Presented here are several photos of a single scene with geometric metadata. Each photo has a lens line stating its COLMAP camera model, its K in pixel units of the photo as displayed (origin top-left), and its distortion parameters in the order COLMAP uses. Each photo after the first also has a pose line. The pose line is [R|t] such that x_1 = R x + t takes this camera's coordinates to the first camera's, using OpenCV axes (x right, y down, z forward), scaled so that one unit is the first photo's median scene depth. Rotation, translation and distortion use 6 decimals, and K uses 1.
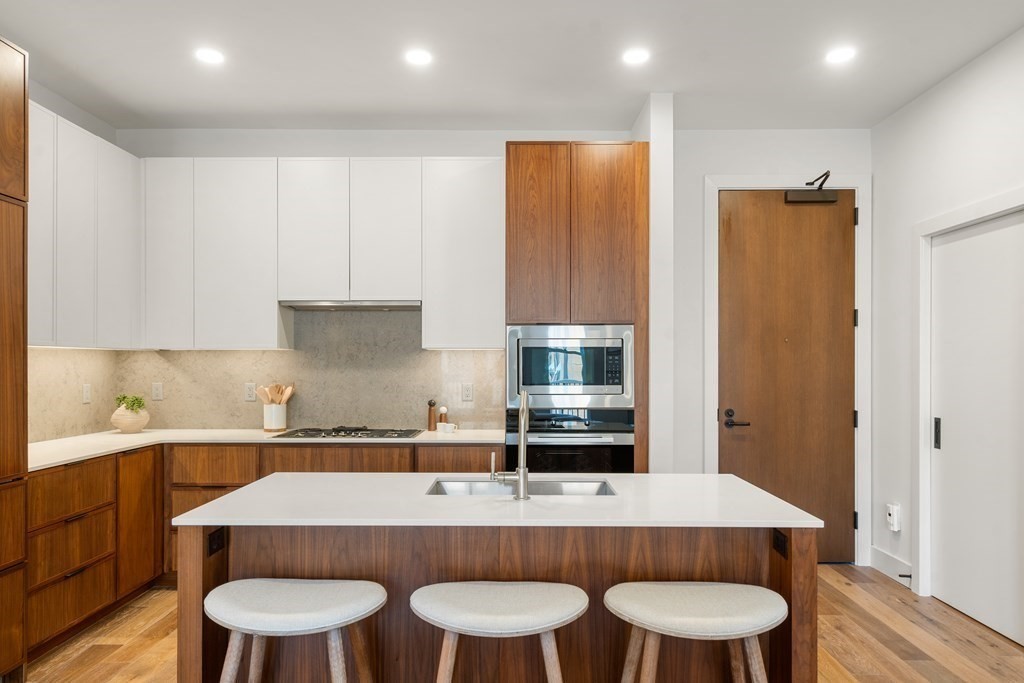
lens RADIAL K [[678.1, 0, 511.5], [0, 678.1, 365.2], [0, 0, 1]] dist [0.001726, -0.001144]
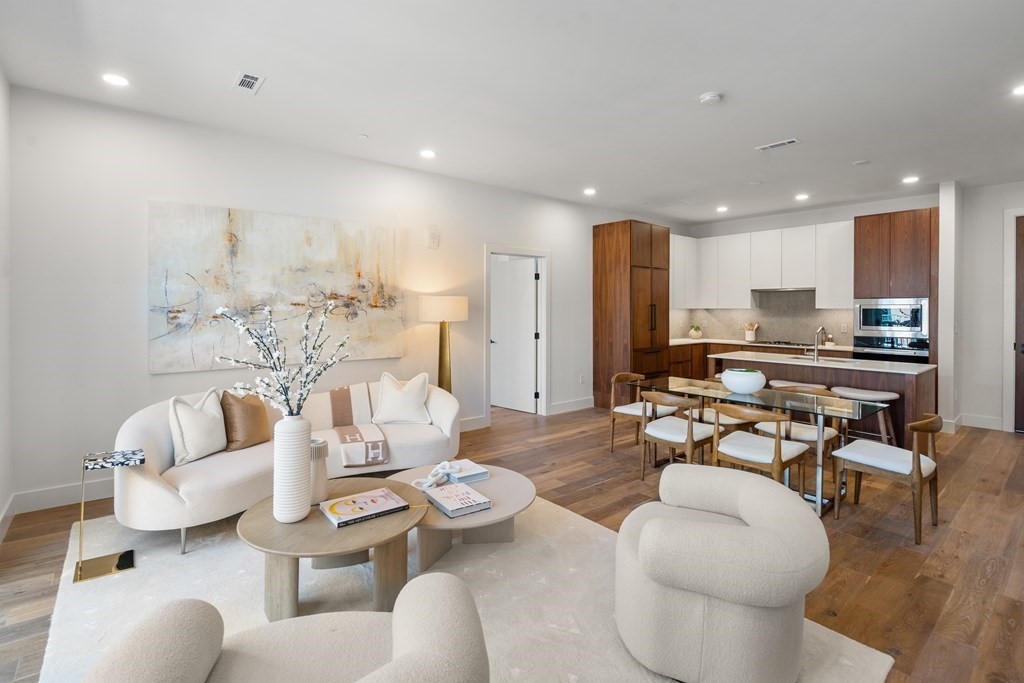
lens RADIAL K [[471.2, 0, 509.6], [0, 471.2, 309.0], [0, 0, 1]] dist [-0.001460, -0.000052]
pose [[0.640117, 0.001695, -0.768275, 0.431563], [-0.000822, 0.999999, 0.001521, -0.025027], [0.768277, -0.000342, 0.640118, -0.817719]]
